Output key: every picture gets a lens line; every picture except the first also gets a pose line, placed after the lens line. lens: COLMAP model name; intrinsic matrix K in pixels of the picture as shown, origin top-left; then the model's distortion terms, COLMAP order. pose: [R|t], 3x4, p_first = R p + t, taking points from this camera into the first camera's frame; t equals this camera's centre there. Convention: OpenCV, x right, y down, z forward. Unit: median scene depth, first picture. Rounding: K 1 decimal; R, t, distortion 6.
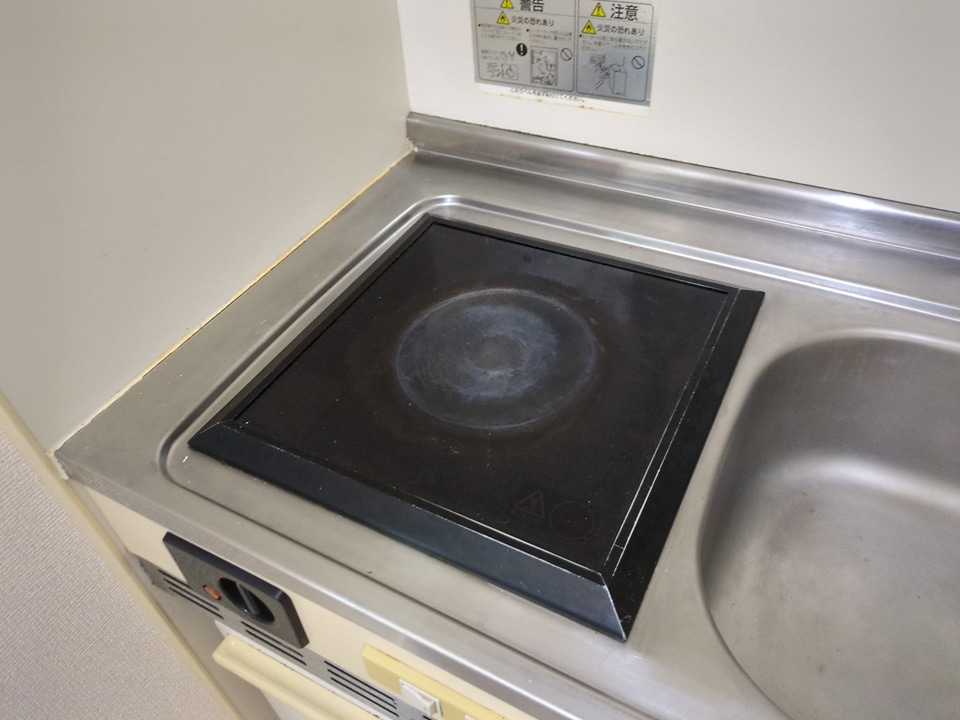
lens RADIAL K [[710.8, 0, 482.4], [0, 710.8, 357.4], [0, 0, 1]] dist [0.030378, -0.013090]
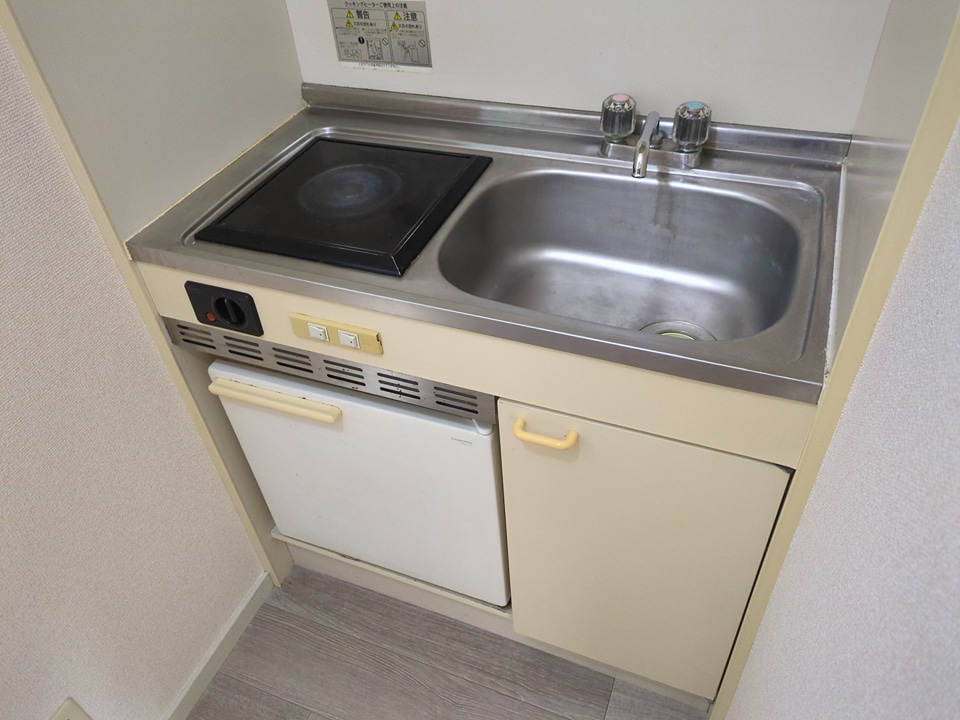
lens RADIAL K [[710.8, 0, 477.5], [0, 710.8, 363.3], [0, 0, 1]] dist [0.030378, -0.013090]
pose [[0.994198, -0.074937, 0.077164, 0.147686], [0.077422, 0.996555, -0.029731, 0.458745], [-0.074670, 0.035532, 0.996575, -0.792116]]
